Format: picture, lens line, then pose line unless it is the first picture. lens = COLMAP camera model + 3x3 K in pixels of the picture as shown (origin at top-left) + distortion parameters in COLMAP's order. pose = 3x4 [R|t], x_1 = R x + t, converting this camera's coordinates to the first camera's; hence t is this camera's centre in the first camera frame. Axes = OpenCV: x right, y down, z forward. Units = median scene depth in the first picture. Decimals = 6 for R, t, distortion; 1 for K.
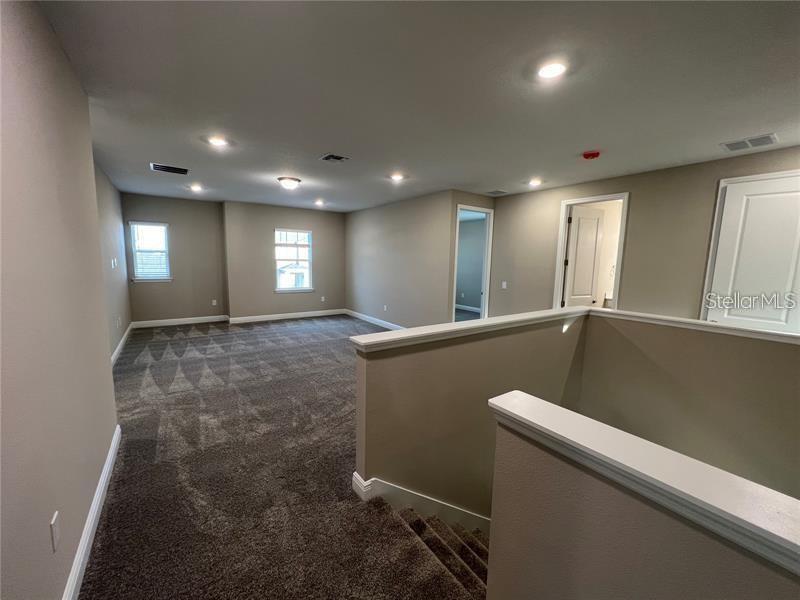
lens RADIAL K [[321.4, 0, 400.0], [0, 321.4, 300.0], [0, 0, 1]] dist [-0.003336, 0.000141]
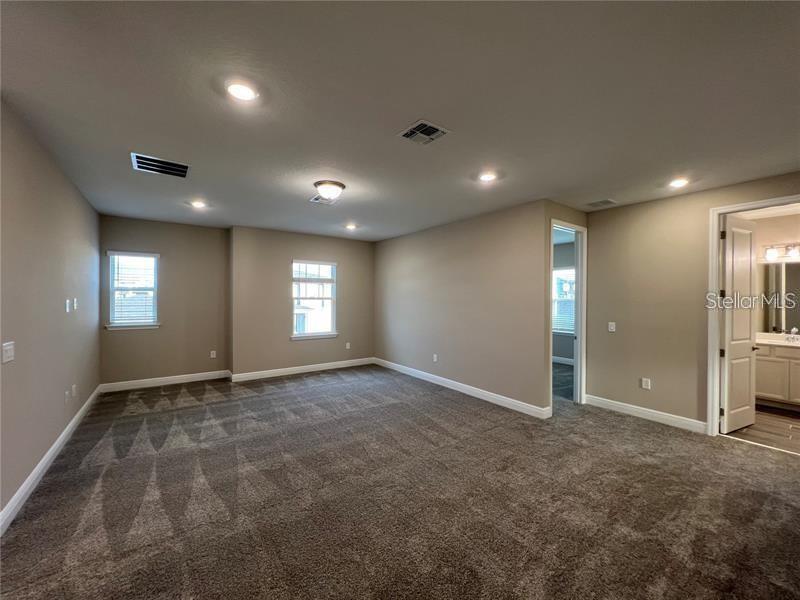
lens RADIAL K [[321.4, 0, 400.0], [0, 321.4, 300.0], [0, 0, 1]] dist [-0.003336, 0.000141]
pose [[0.999829, -0.015757, 0.009691, -0.174434], [0.016805, 0.992658, -0.119785, -0.027950], [-0.007733, 0.119927, 0.992753, 0.277450]]
